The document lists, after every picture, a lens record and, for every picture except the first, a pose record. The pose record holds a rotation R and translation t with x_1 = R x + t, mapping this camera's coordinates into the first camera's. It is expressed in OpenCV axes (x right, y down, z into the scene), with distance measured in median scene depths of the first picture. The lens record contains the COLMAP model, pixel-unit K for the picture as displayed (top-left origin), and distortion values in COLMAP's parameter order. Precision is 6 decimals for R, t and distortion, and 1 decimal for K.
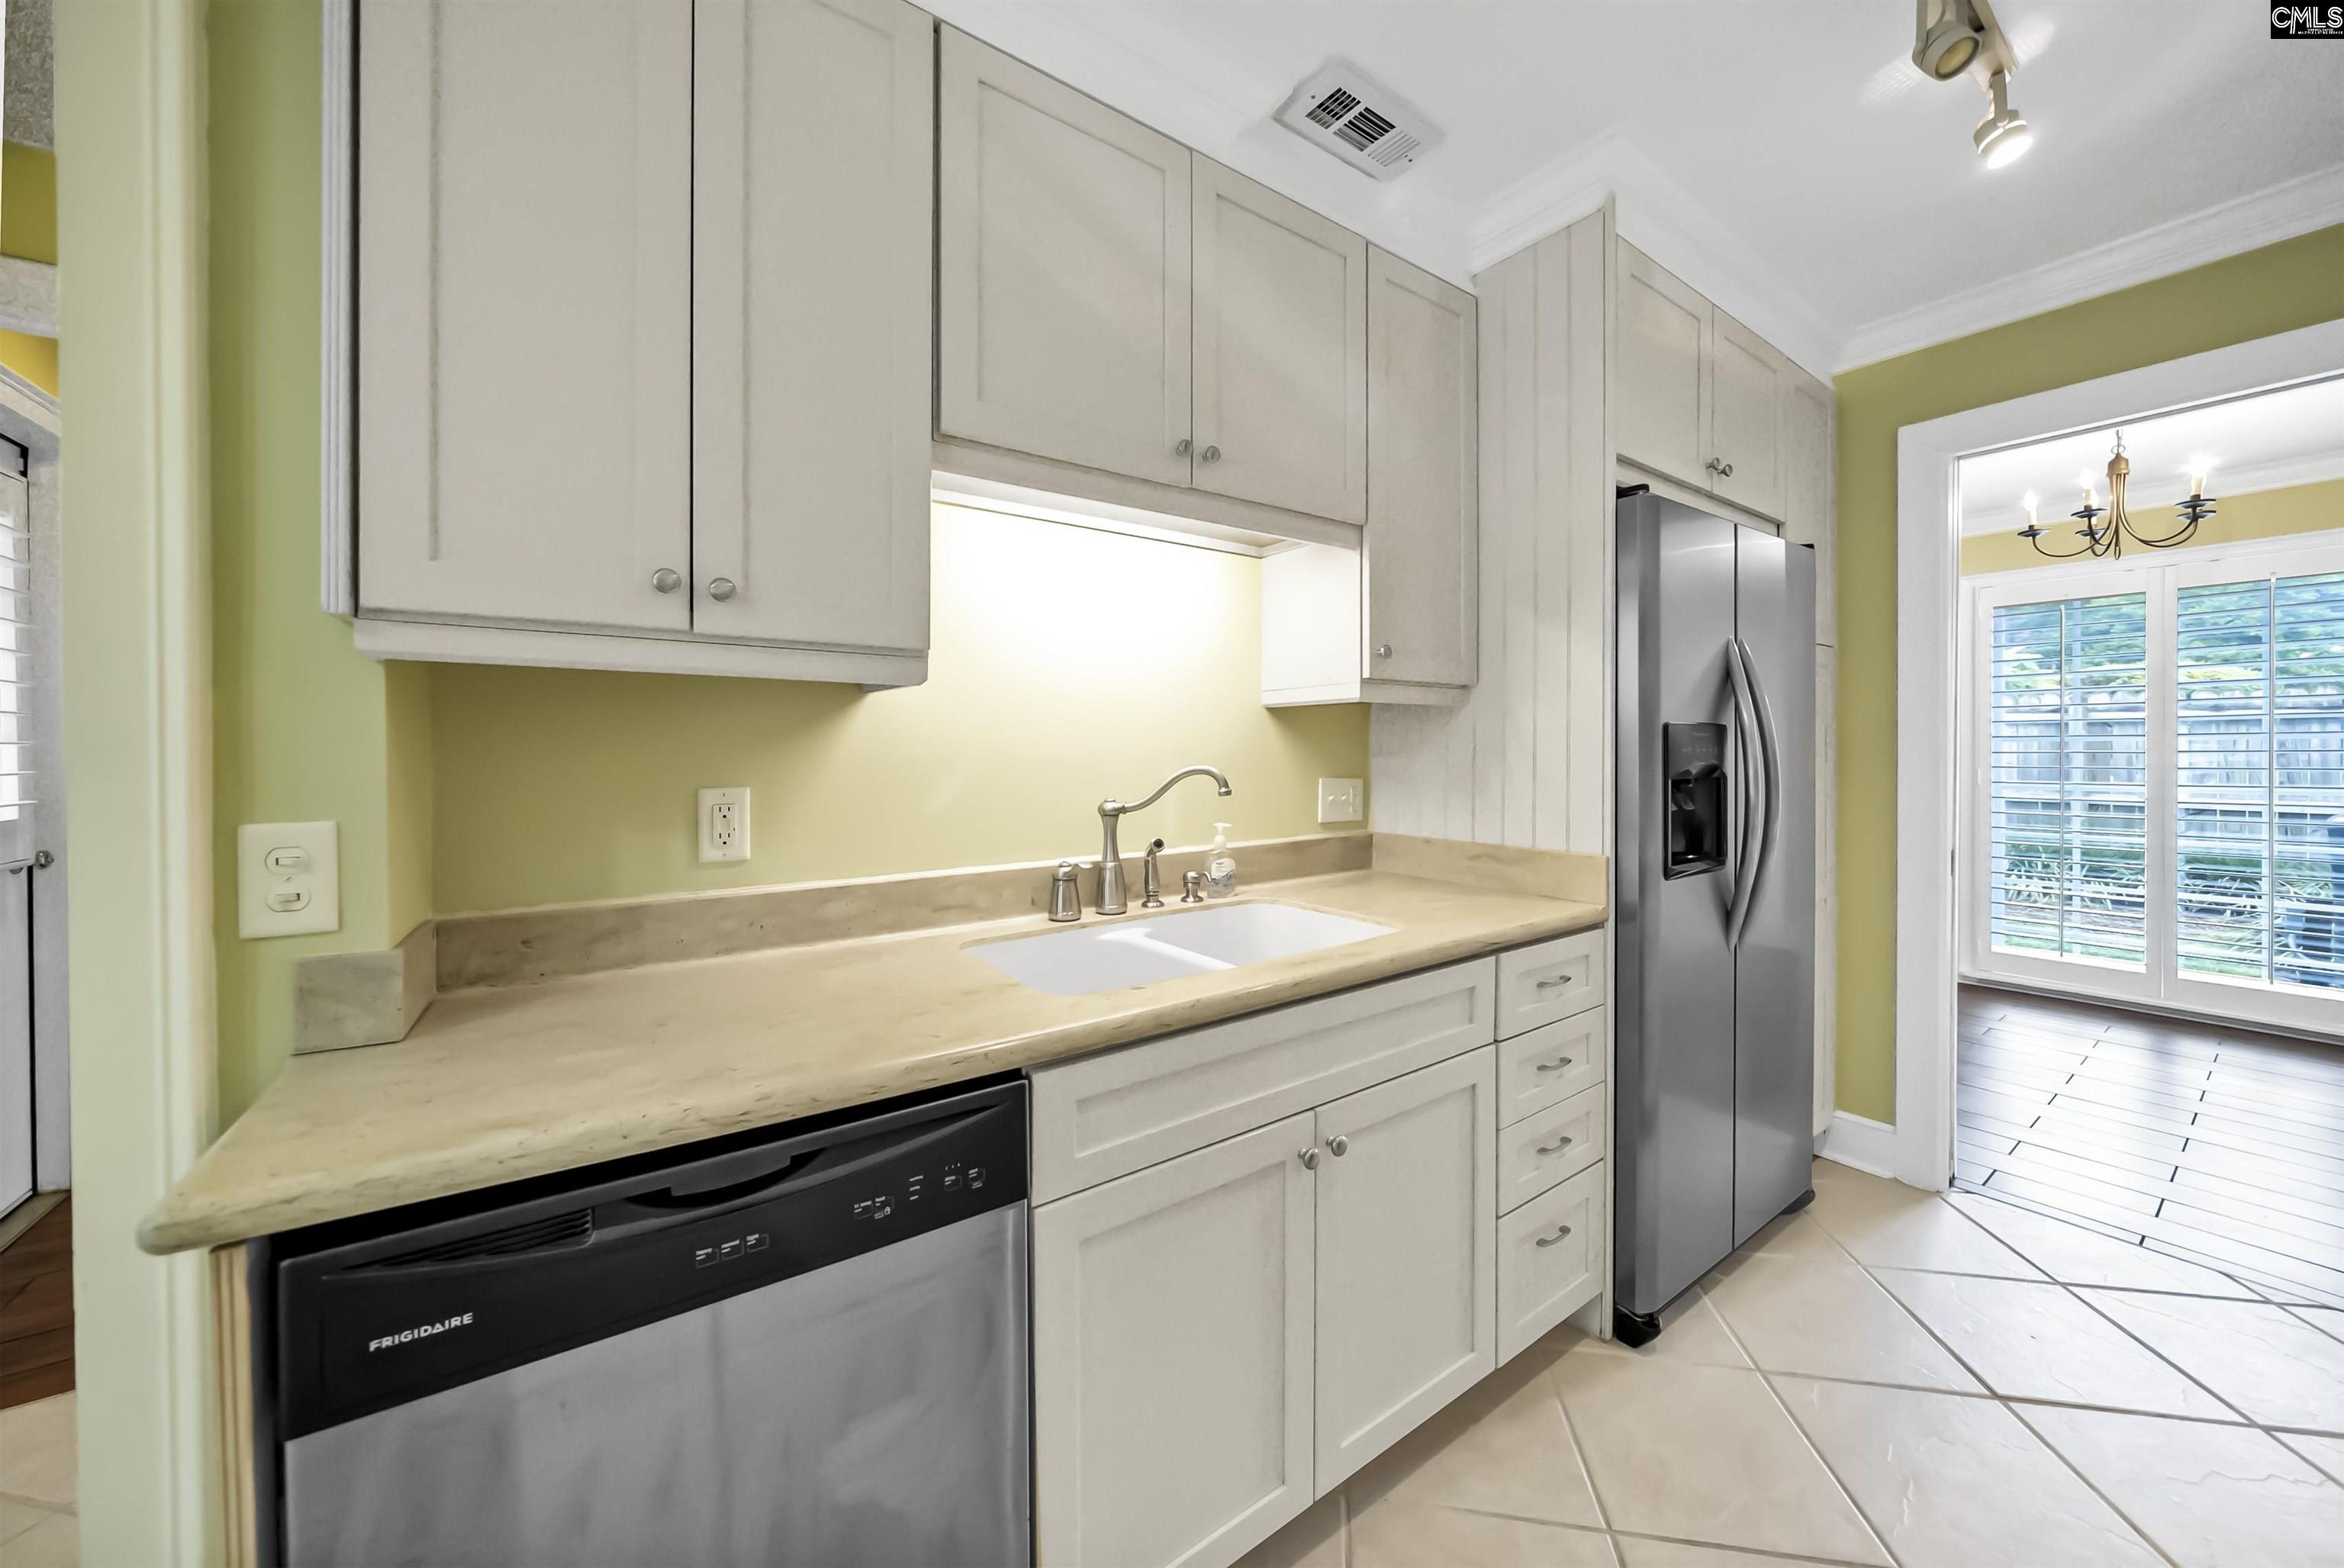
lens RADIAL K [[818.5, 0, 1166.2], [0, 818.5, 755.1], [0, 0, 1]] dist [-0.013247, 0.000248]
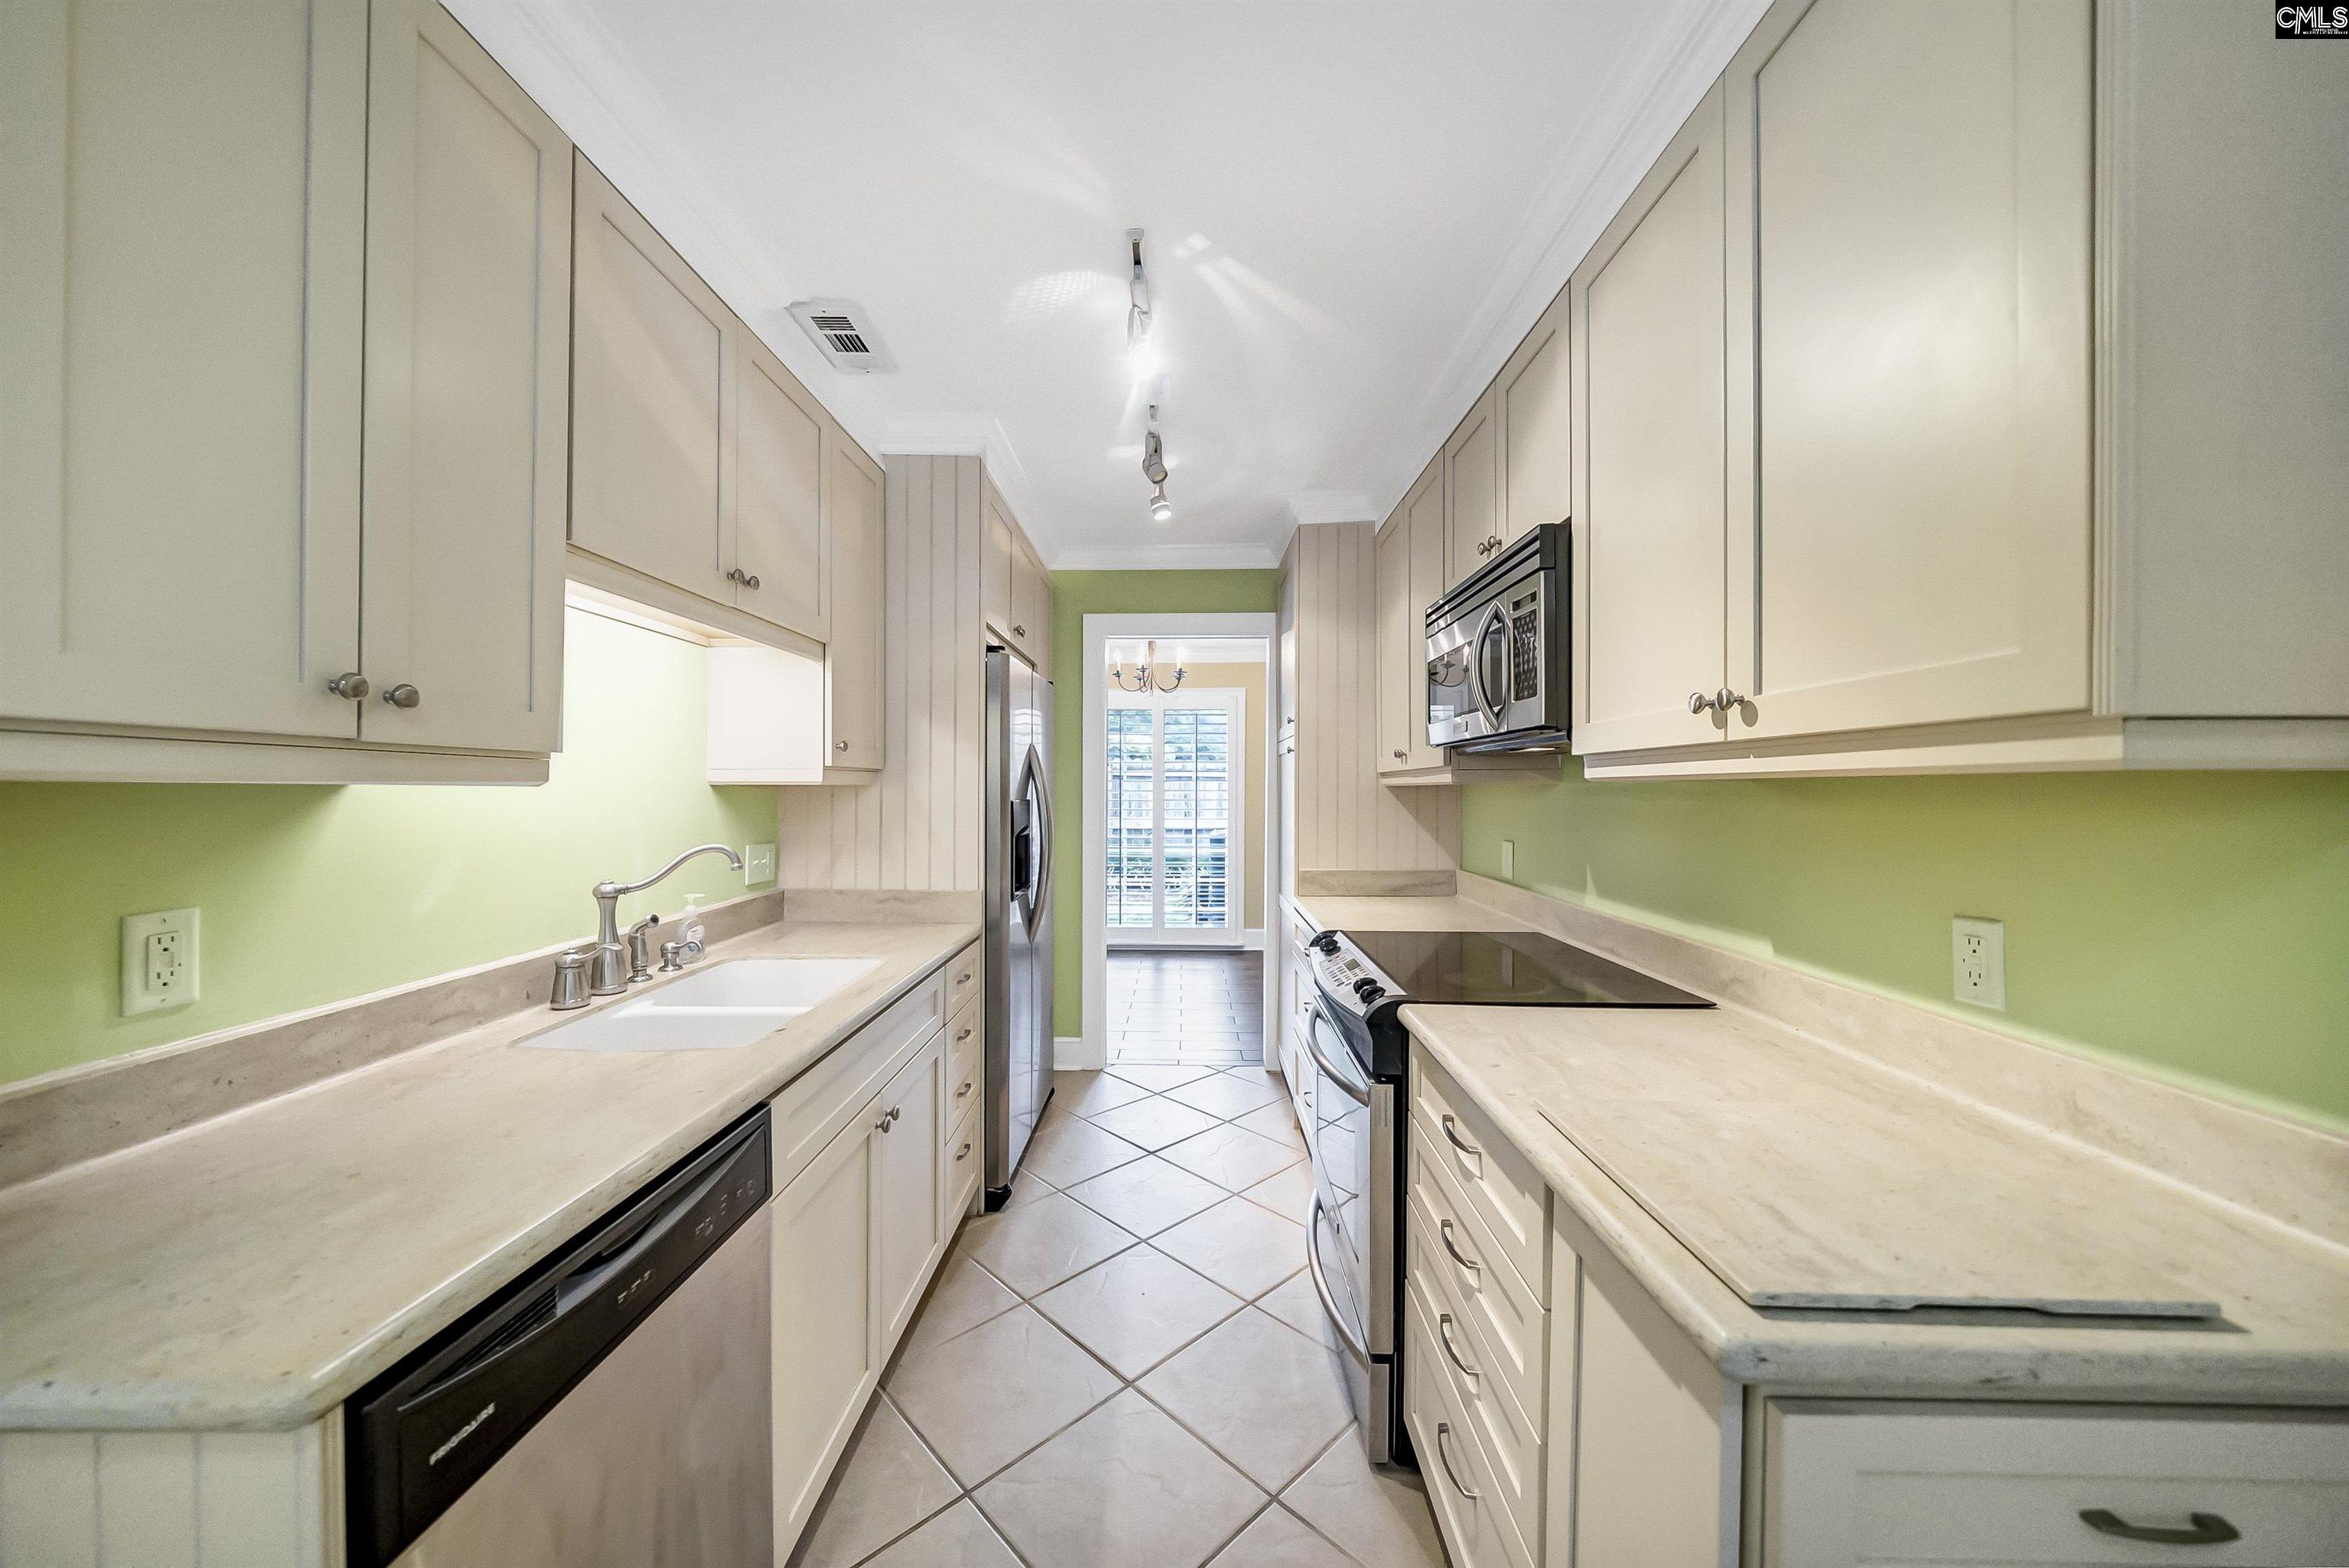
lens RADIAL K [[820.2, 0, 1171.1], [0, 820.2, 784.8], [0, 0, 1]] dist [-0.013247, 0.000248]
pose [[0.579575, 0.005658, 0.814899, -0.476656], [0.000683, 0.999972, -0.007428, -0.056445], [-0.814919, 0.004861, 0.579555, -0.155776]]
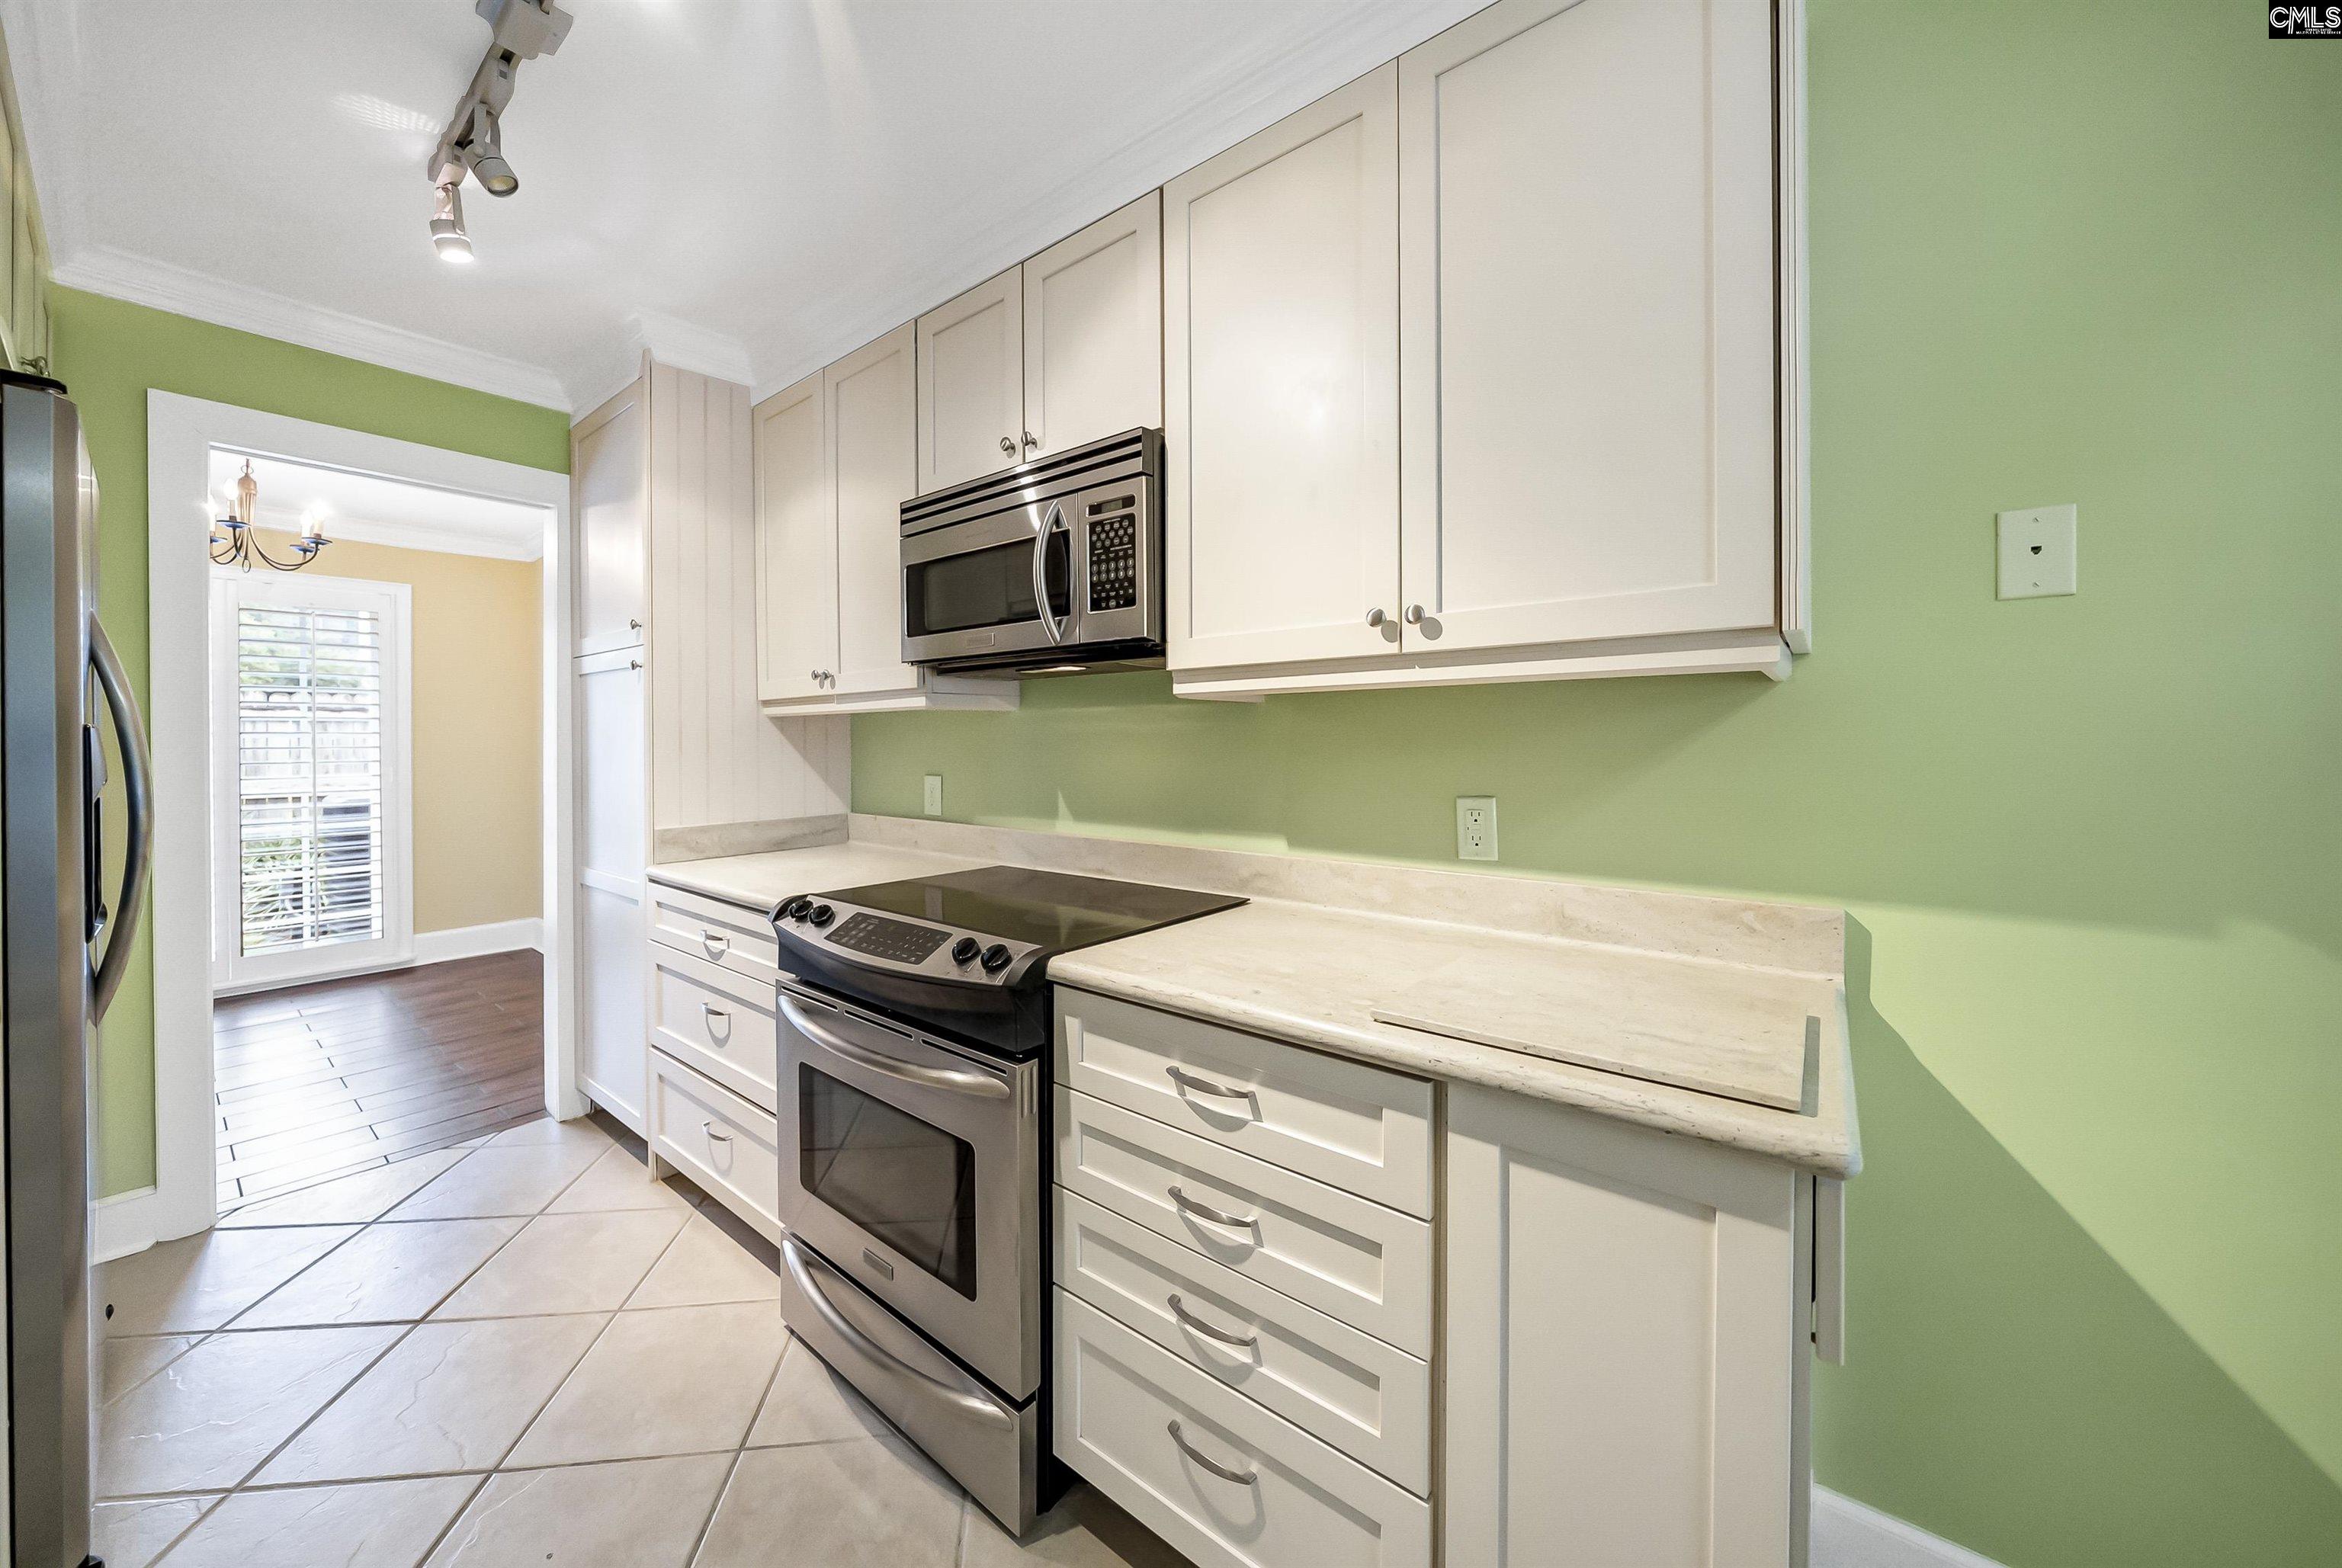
lens RADIAL K [[817.8, 0, 1141.1], [0, 817.8, 743.2], [0, 0, 1]] dist [-0.013247, 0.000248]
pose [[-0.291062, -0.000669, 0.956704, -0.323387], [0.007466, 0.999968, 0.002970, -0.017765], [-0.956675, 0.008007, -0.291048, 0.305627]]
